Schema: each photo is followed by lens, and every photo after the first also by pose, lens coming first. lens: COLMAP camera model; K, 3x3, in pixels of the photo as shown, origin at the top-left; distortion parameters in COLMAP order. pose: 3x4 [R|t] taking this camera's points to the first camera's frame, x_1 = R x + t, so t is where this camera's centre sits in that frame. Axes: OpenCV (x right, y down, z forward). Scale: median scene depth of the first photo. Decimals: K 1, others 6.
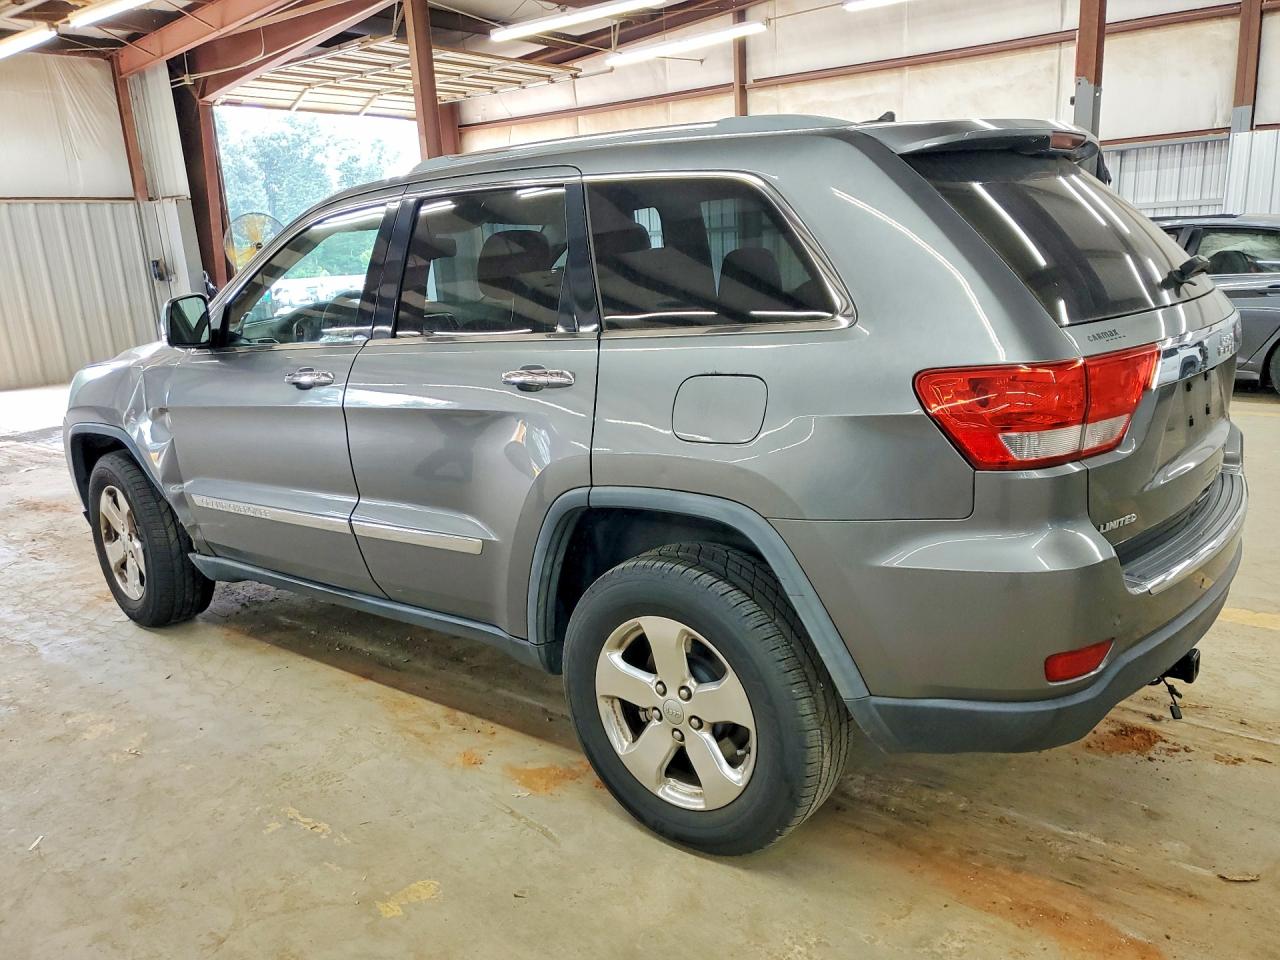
lens RADIAL K [[977.0, 0, 620.2], [0, 977.0, 484.4], [0, 0, 1]] dist [0.000711, 0.000663]
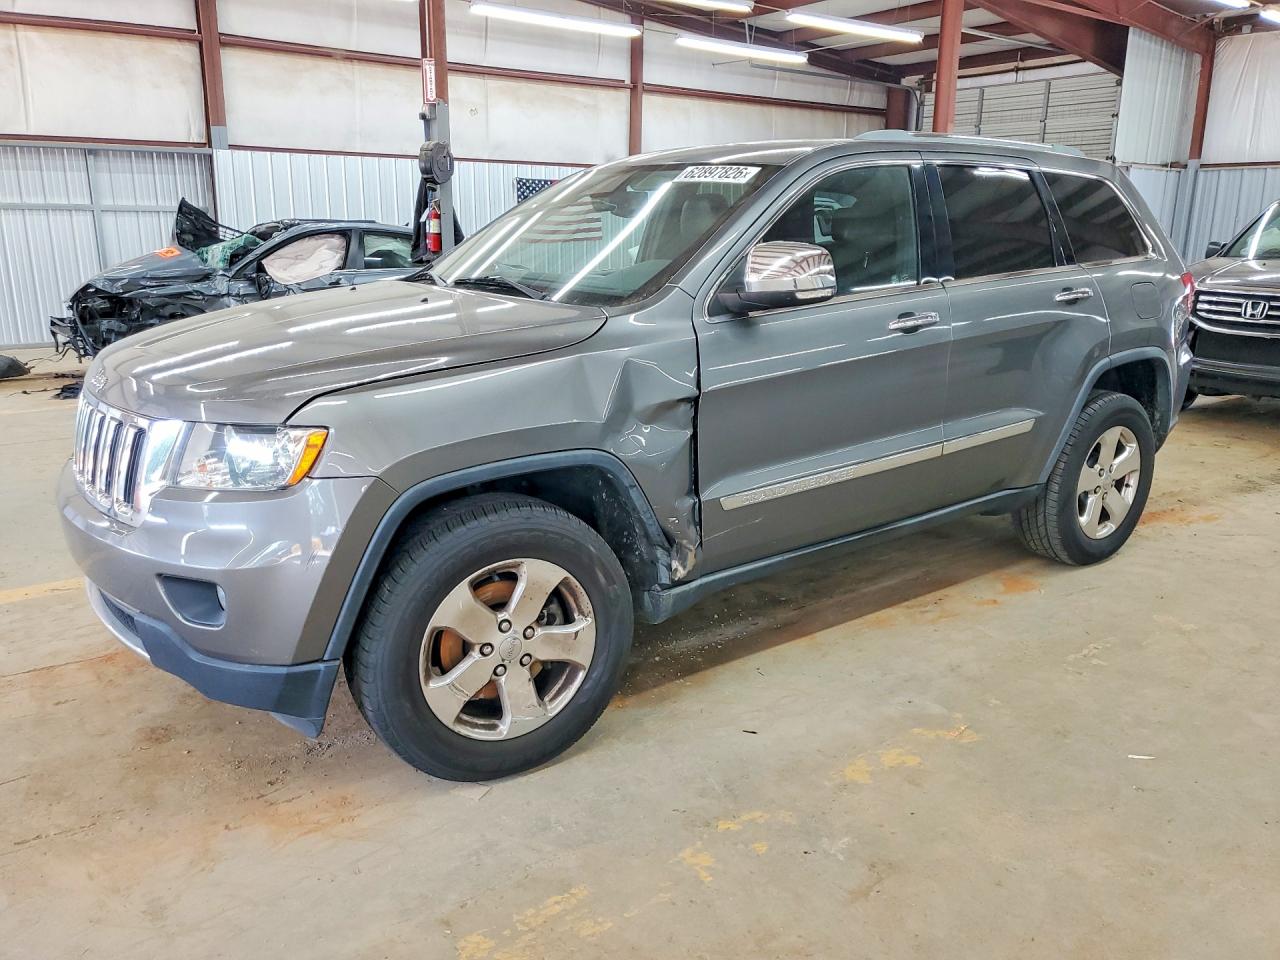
lens RADIAL K [[1008.4, 0, 642.3], [0, 1008.4, 465.6], [0, 0, 1]] dist [0.003405, 0.001807]
pose [[0.258294, -0.174542, 0.950168, -1.270091], [0.215416, 0.969186, 0.119476, -0.130259], [-0.941743, 0.173822, 0.287934, 0.850646]]
